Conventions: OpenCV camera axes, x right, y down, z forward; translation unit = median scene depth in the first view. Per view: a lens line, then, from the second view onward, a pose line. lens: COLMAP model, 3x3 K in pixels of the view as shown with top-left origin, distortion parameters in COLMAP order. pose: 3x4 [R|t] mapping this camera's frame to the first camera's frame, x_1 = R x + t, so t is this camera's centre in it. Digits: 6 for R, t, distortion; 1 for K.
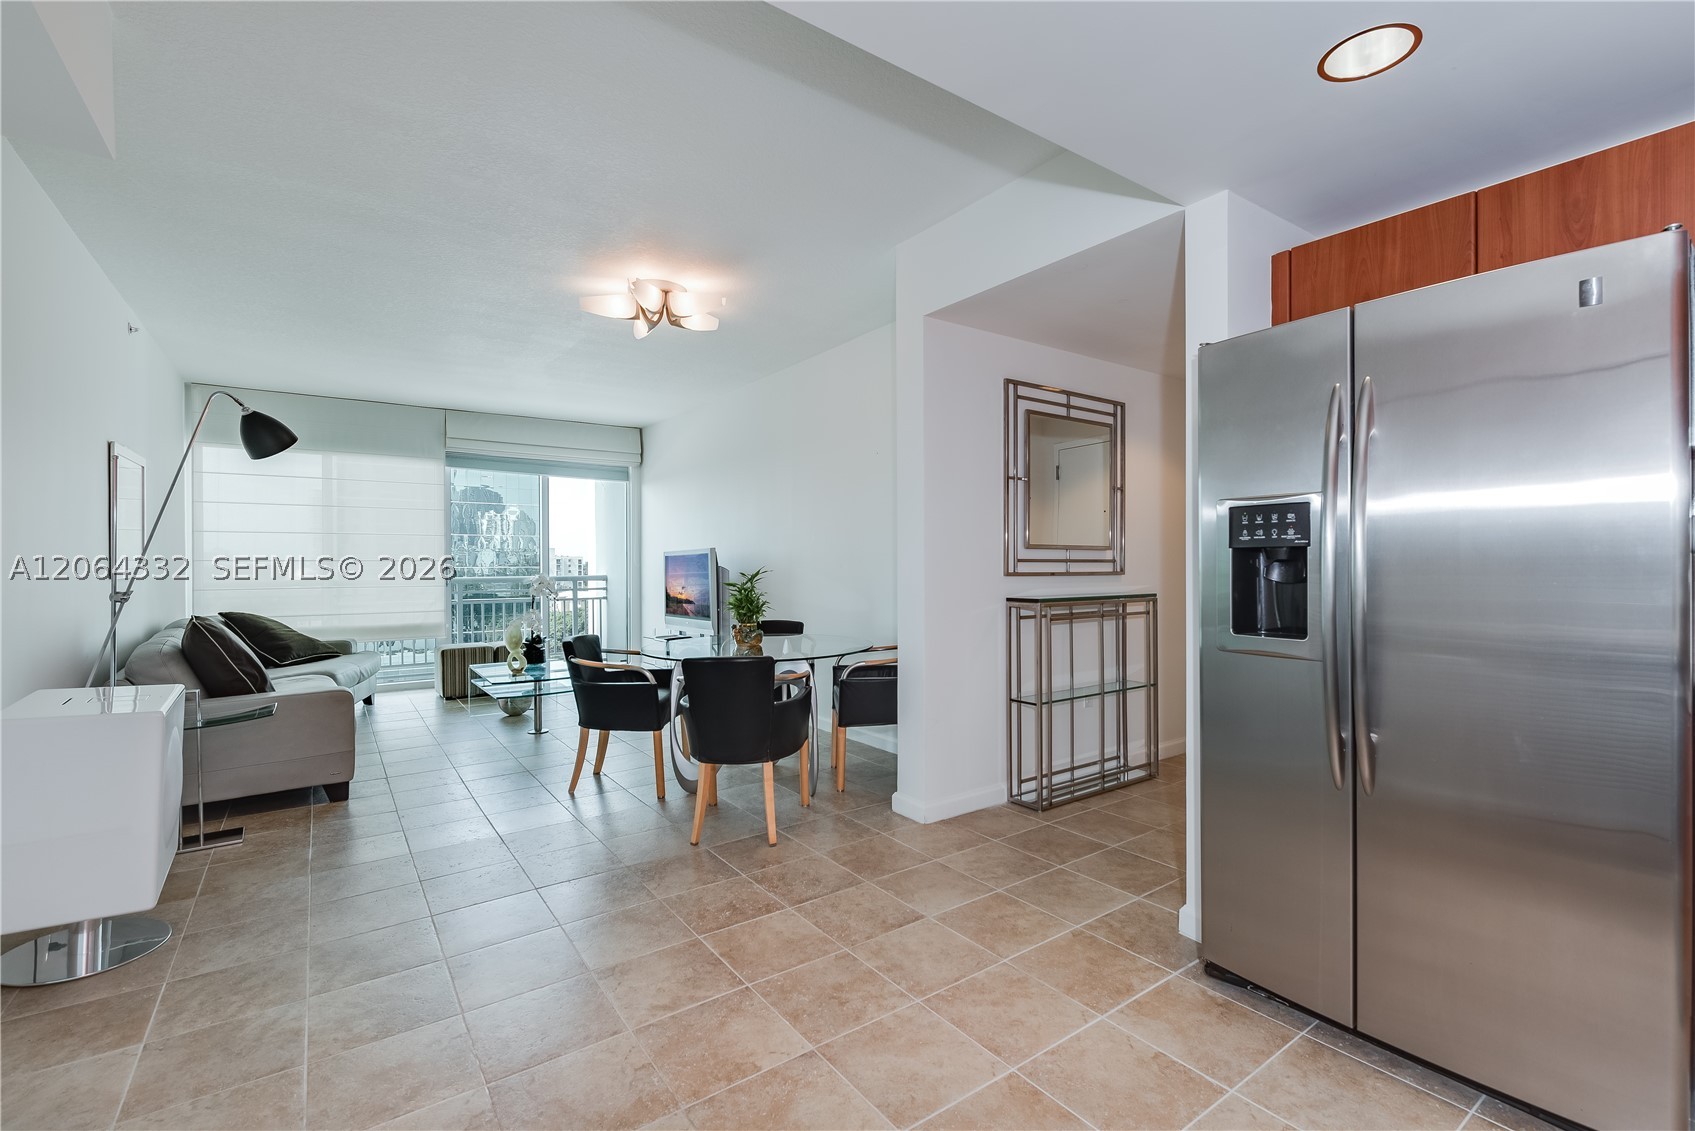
lens RADIAL K [[746.1, 0, 847.5], [0, 746.1, 565.5], [0, 0, 1]] dist [-0.000120, -0.000454]
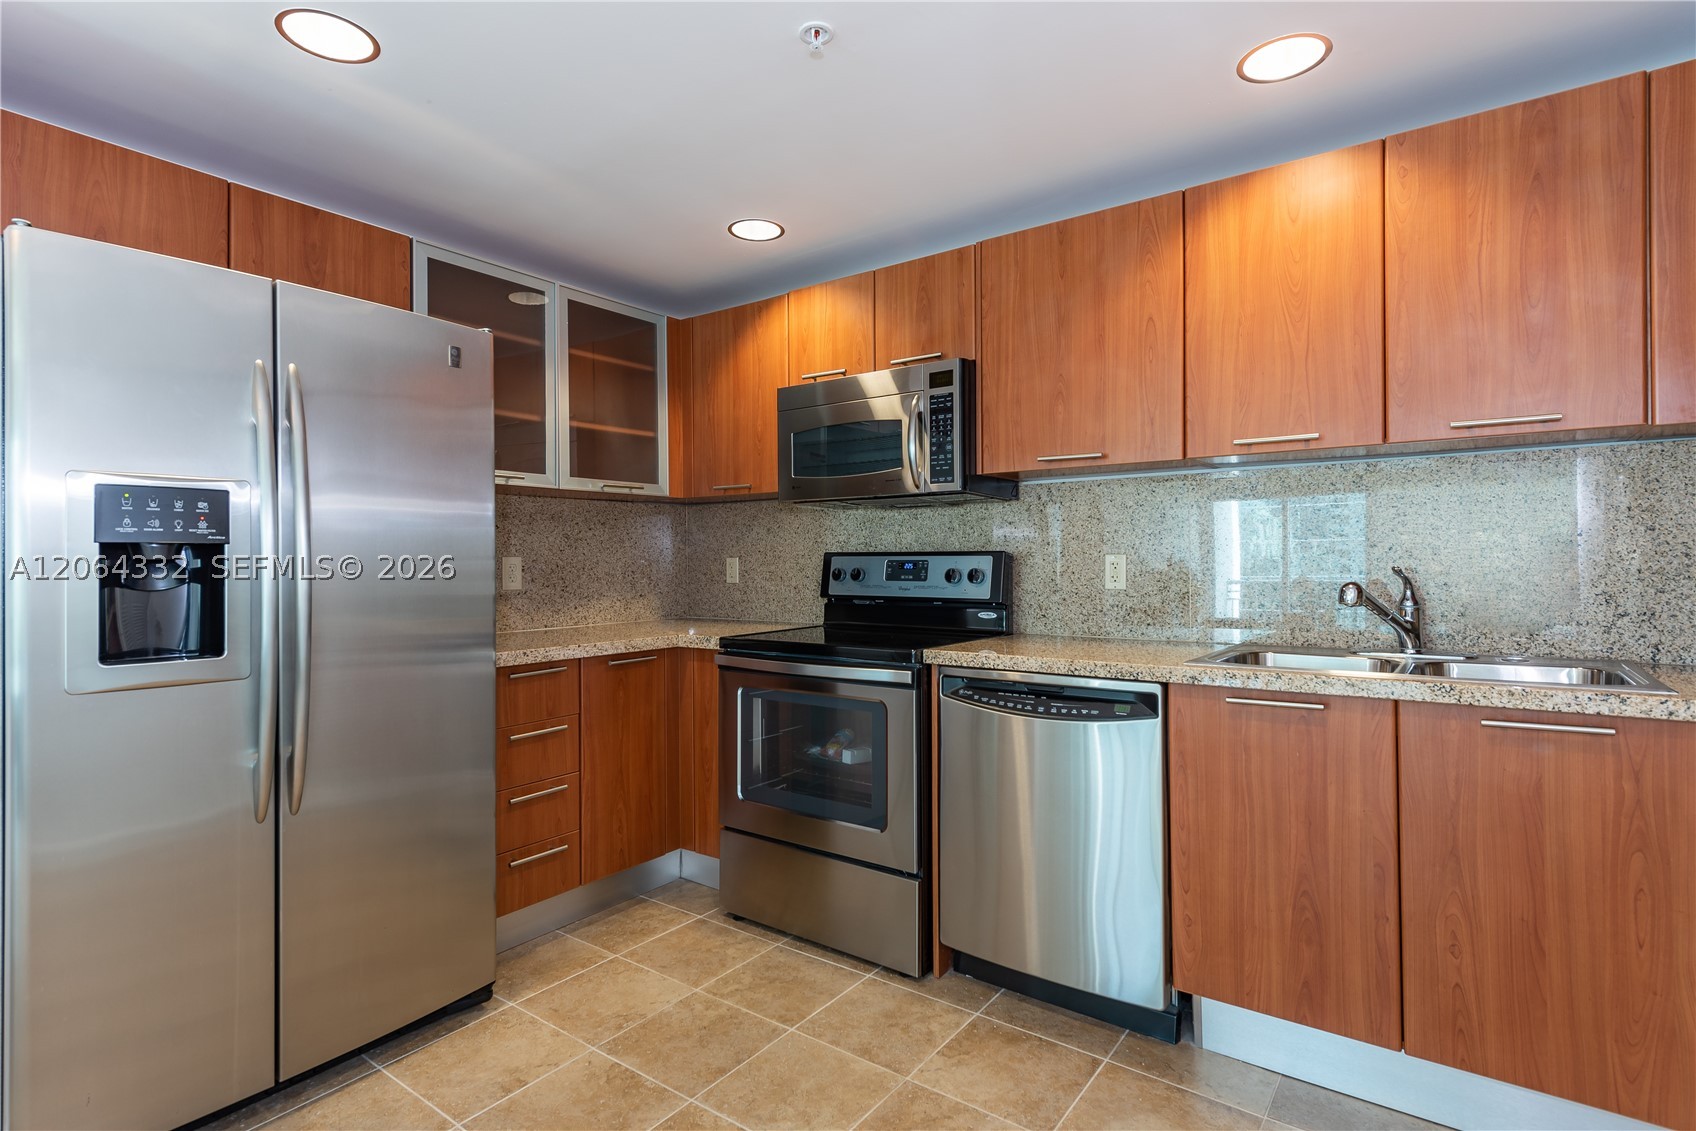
lens RADIAL K [[836.2, 0, 848.0], [0, 836.2, 565.5], [0, 0, 1]] dist [0.002681, -0.000530]
pose [[-0.319407, 0.002362, 0.947615, -0.142516], [0.008193, 0.999966, 0.000269, 0.001048], [-0.947582, 0.007850, -0.319415, 0.190247]]
